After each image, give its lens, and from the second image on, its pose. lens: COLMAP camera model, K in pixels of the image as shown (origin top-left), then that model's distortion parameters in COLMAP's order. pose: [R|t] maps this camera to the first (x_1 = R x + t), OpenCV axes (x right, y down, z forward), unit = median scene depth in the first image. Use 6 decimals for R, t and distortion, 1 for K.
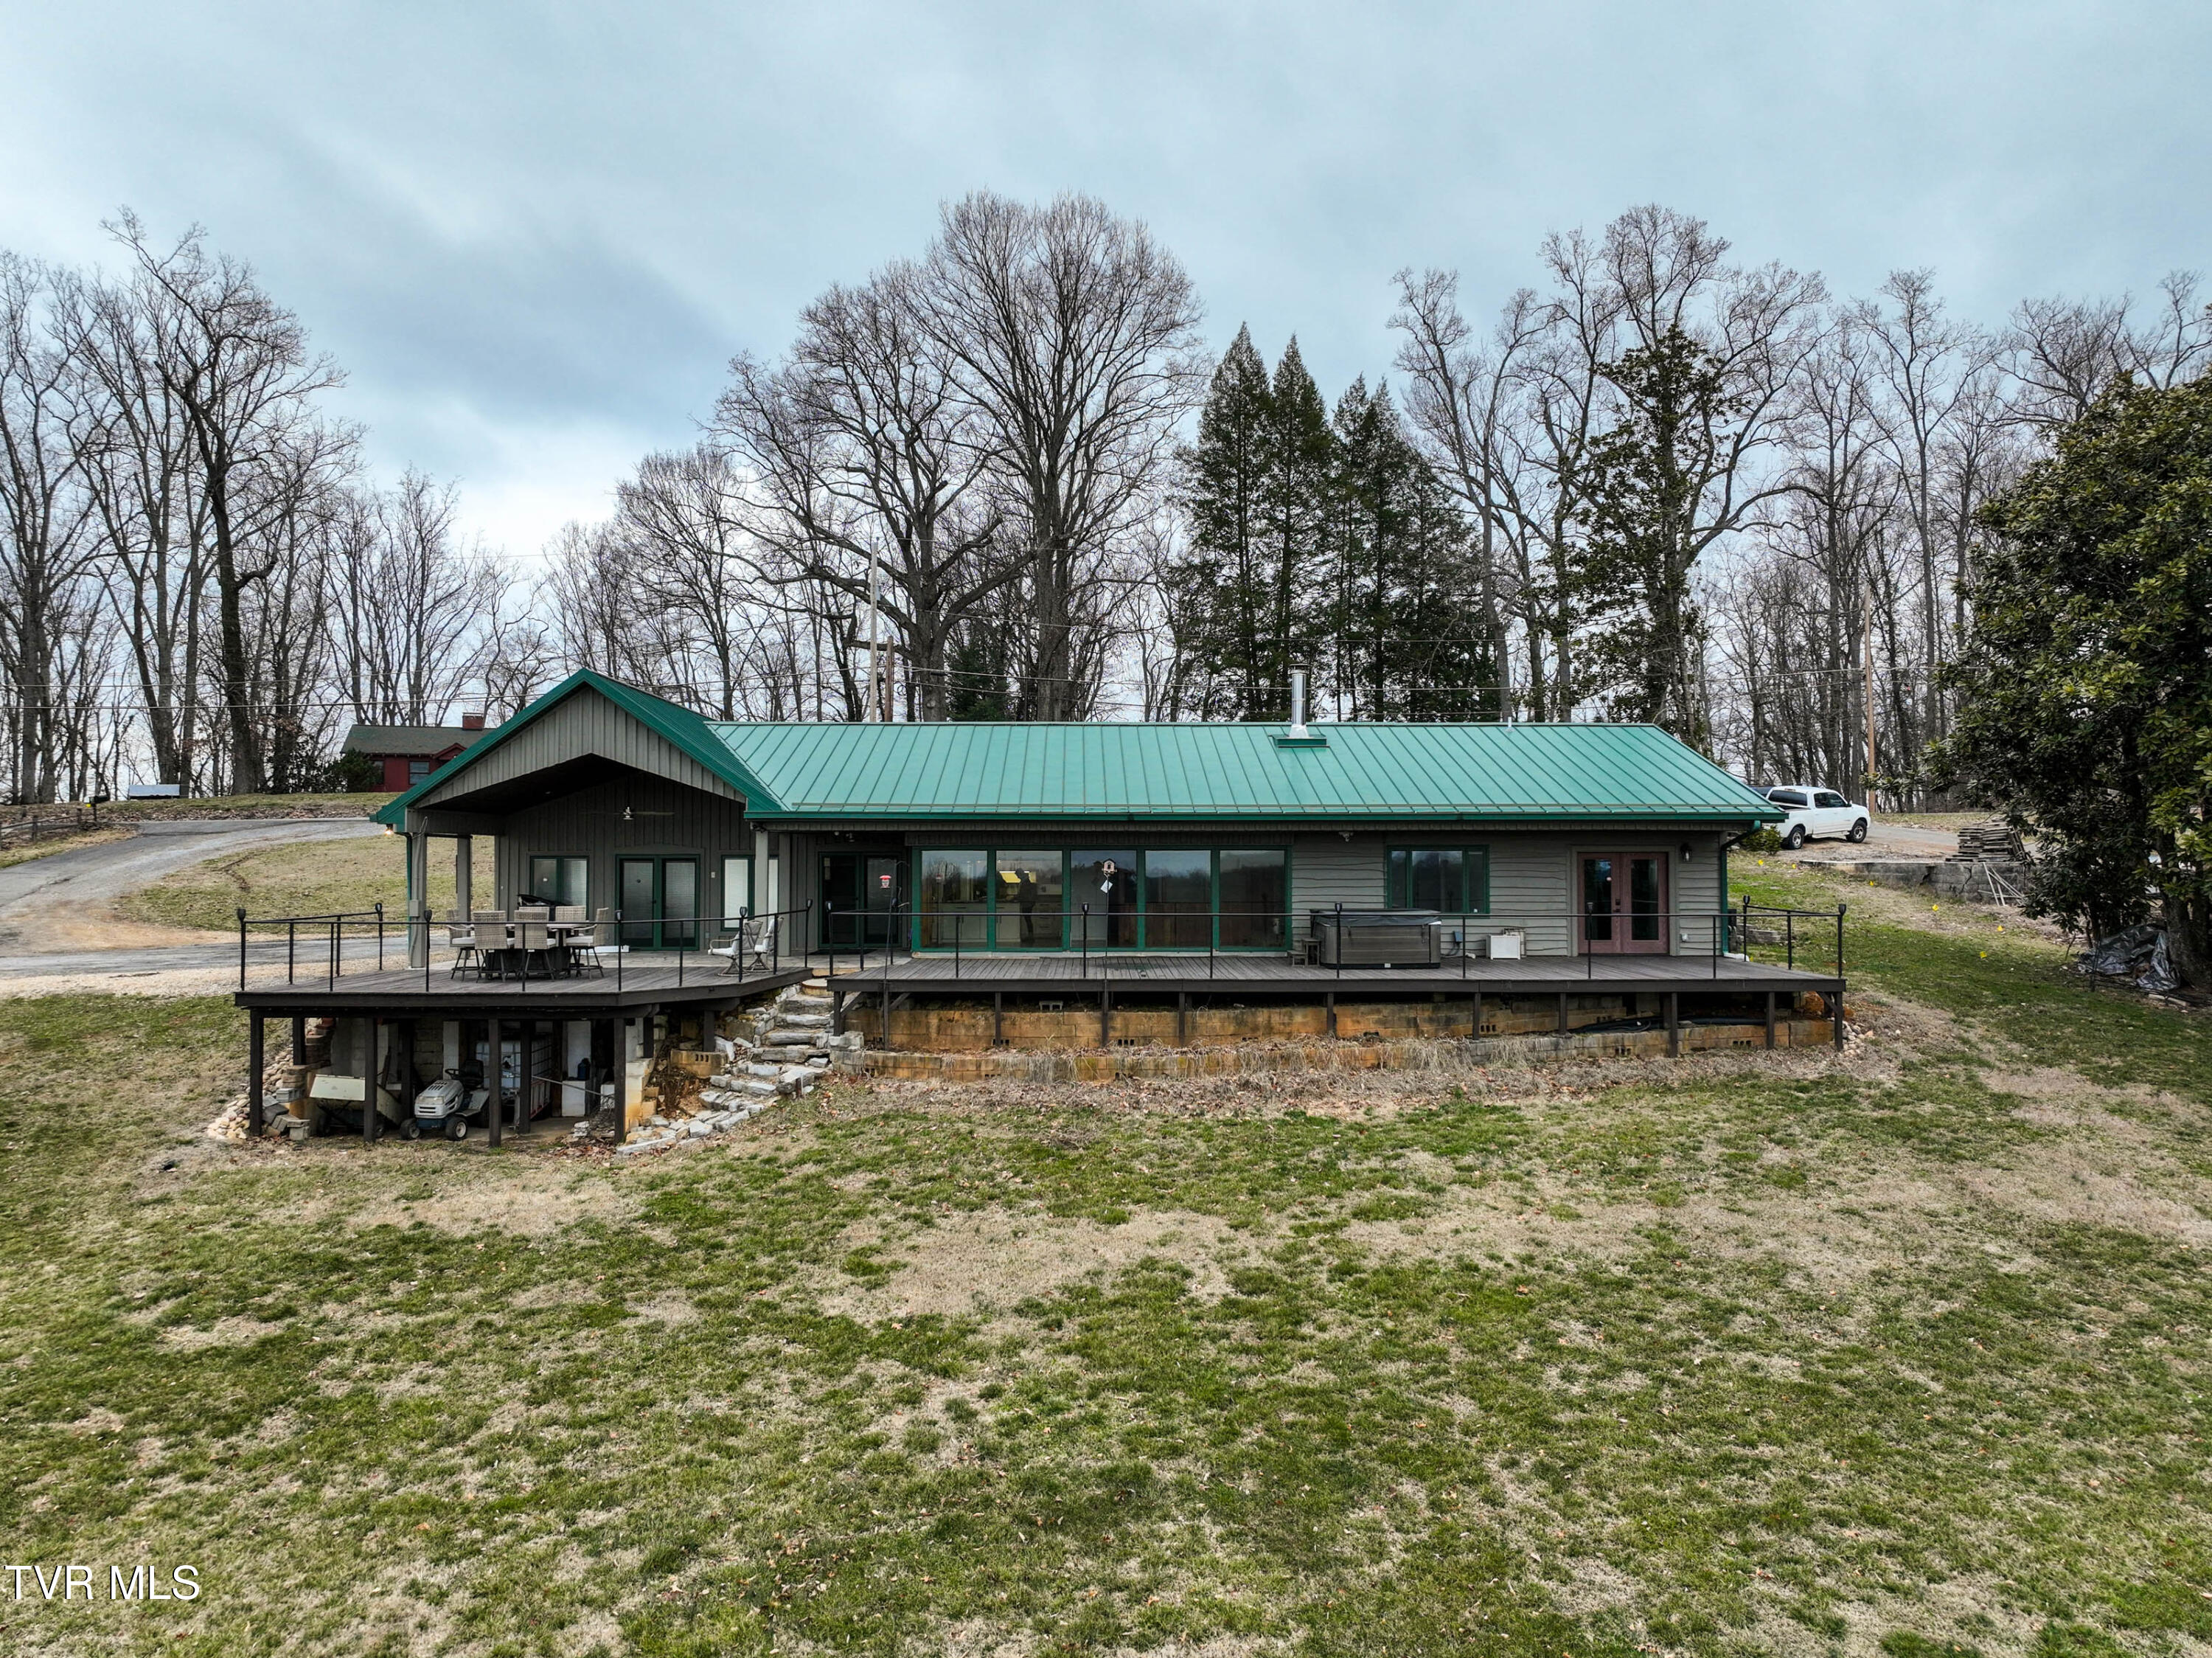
lens RADIAL K [[1557.3, 0, 1113.2], [0, 1557.3, 821.4], [0, 0, 1]] dist [-0.007274, 0.022176]
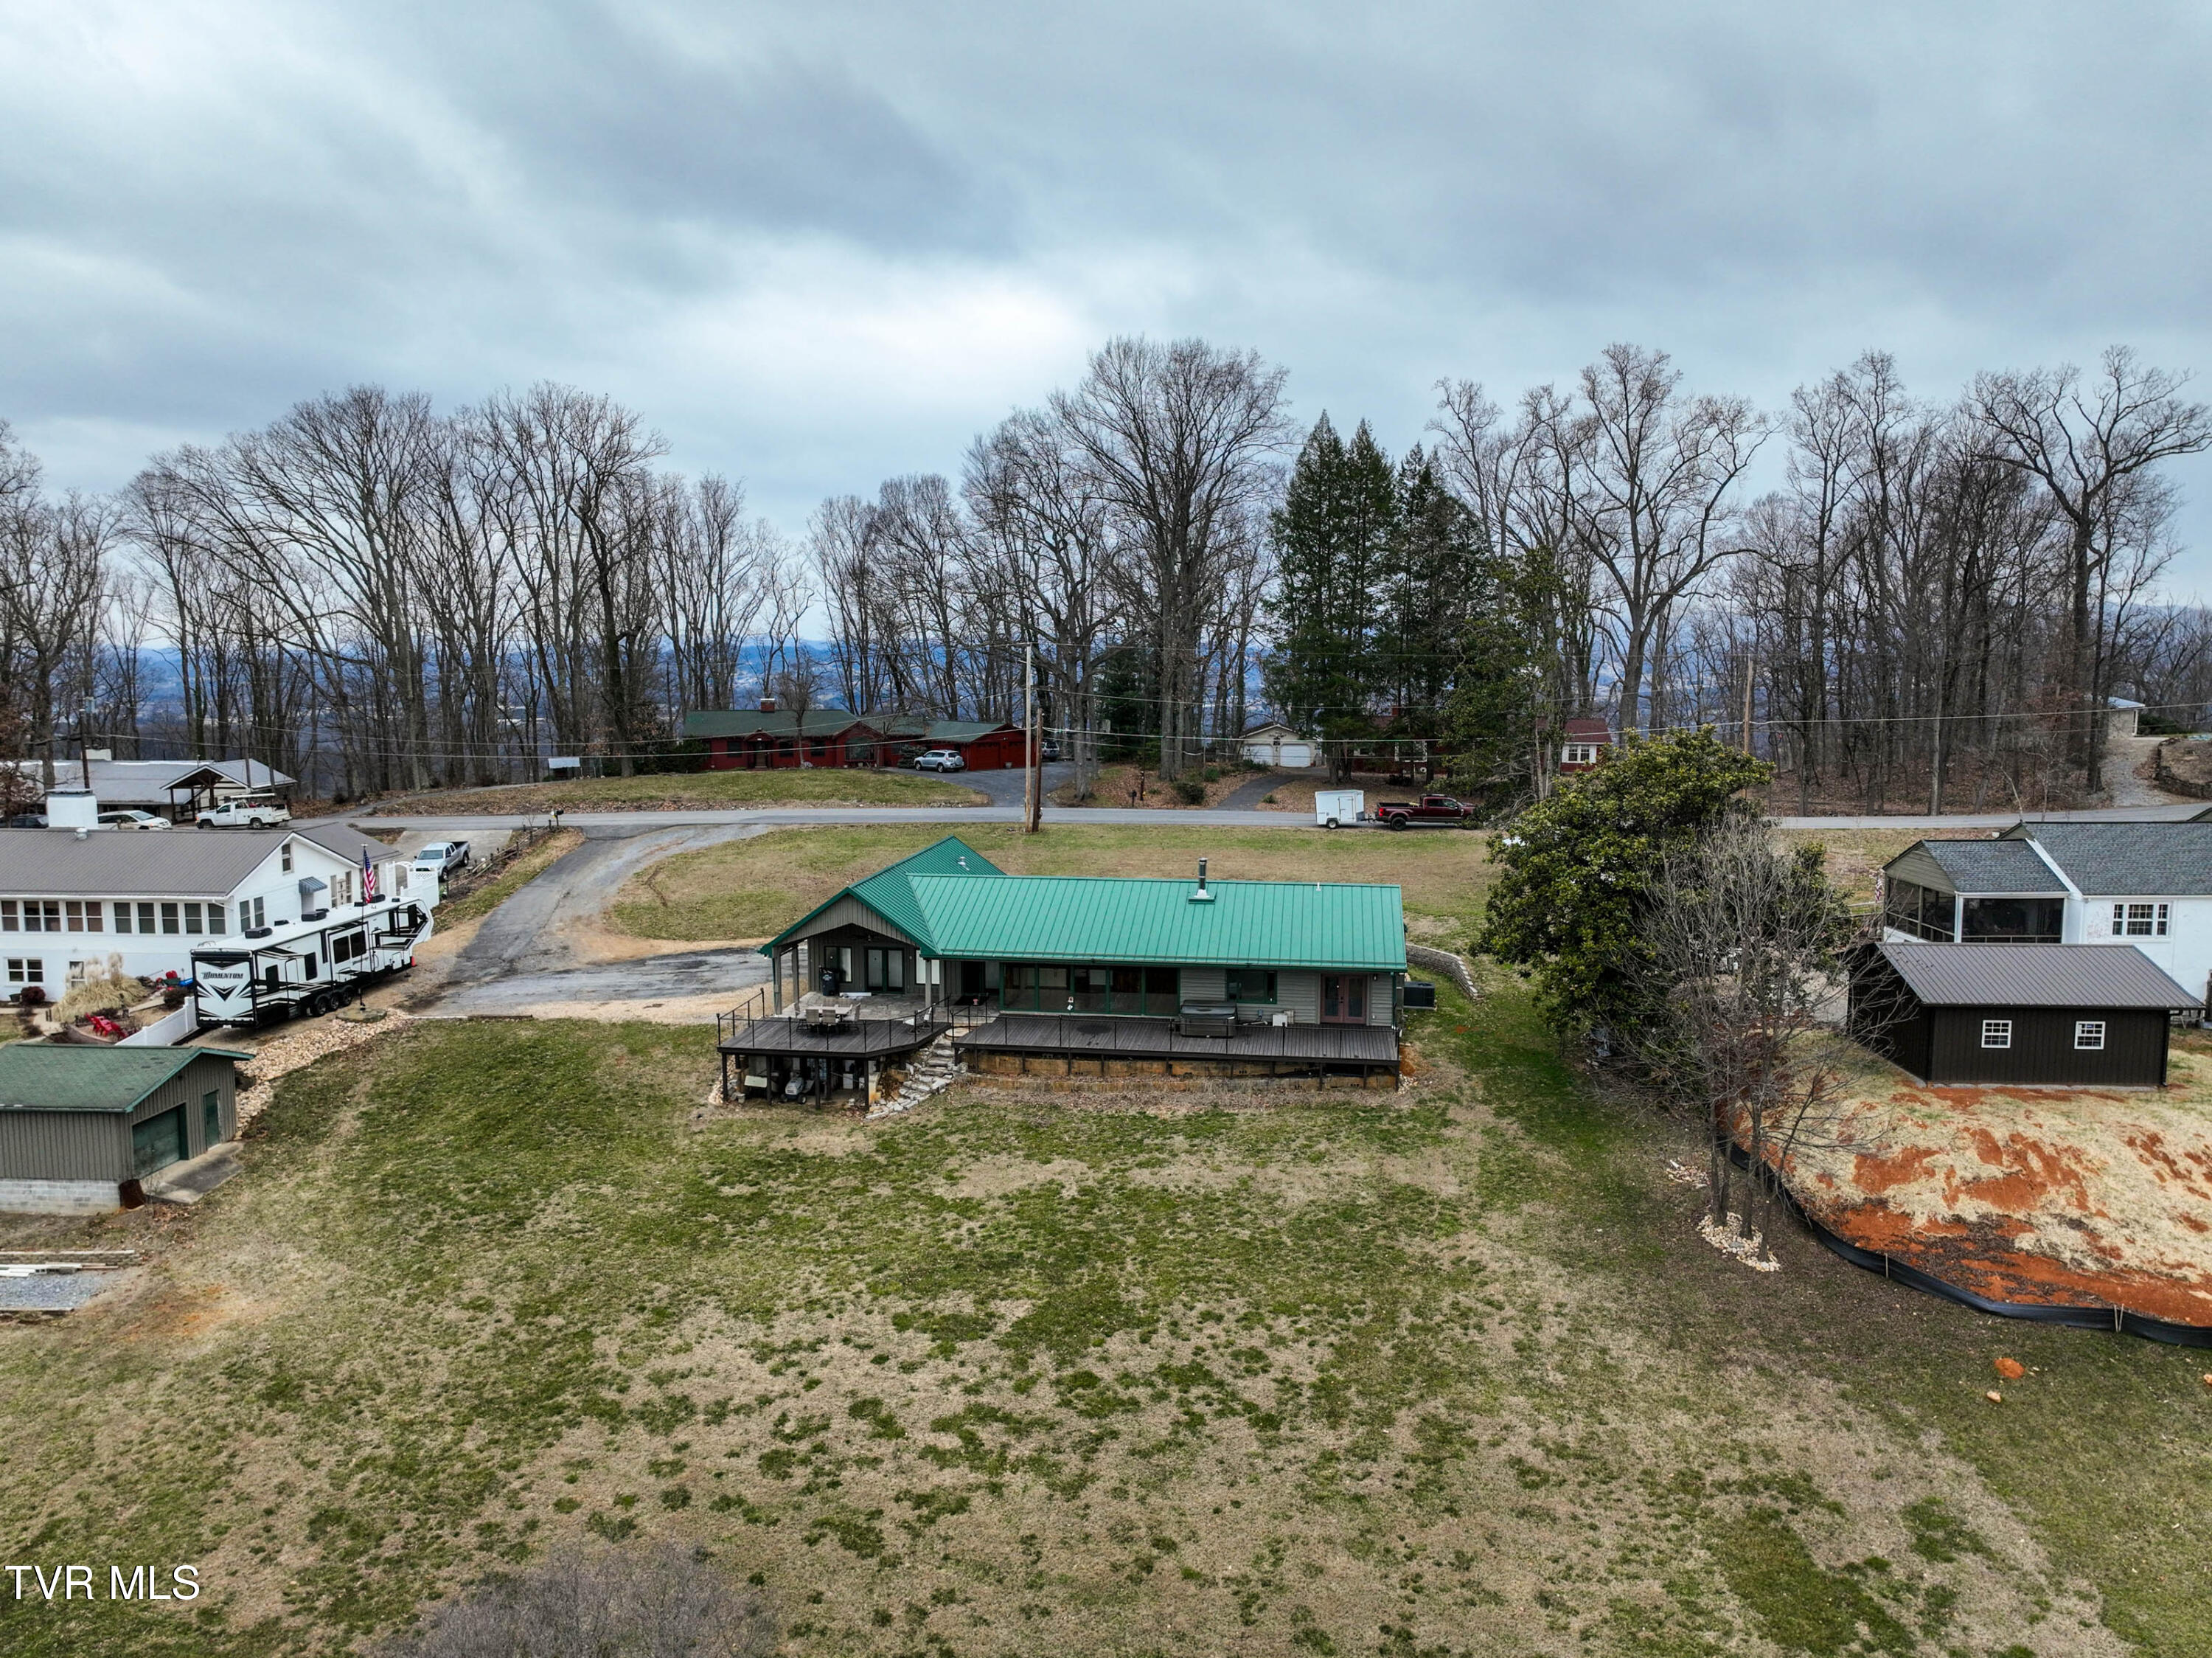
lens RADIAL K [[1557.3, 0, 1113.2], [0, 1557.3, 821.4], [0, 0, 1]] dist [-0.007274, 0.022176]
pose [[0.987598, 0.020435, -0.155668, 0.528176], [0.000767, 0.990854, 0.134935, -0.694406], [0.157001, -0.133381, 0.978550, -1.538926]]
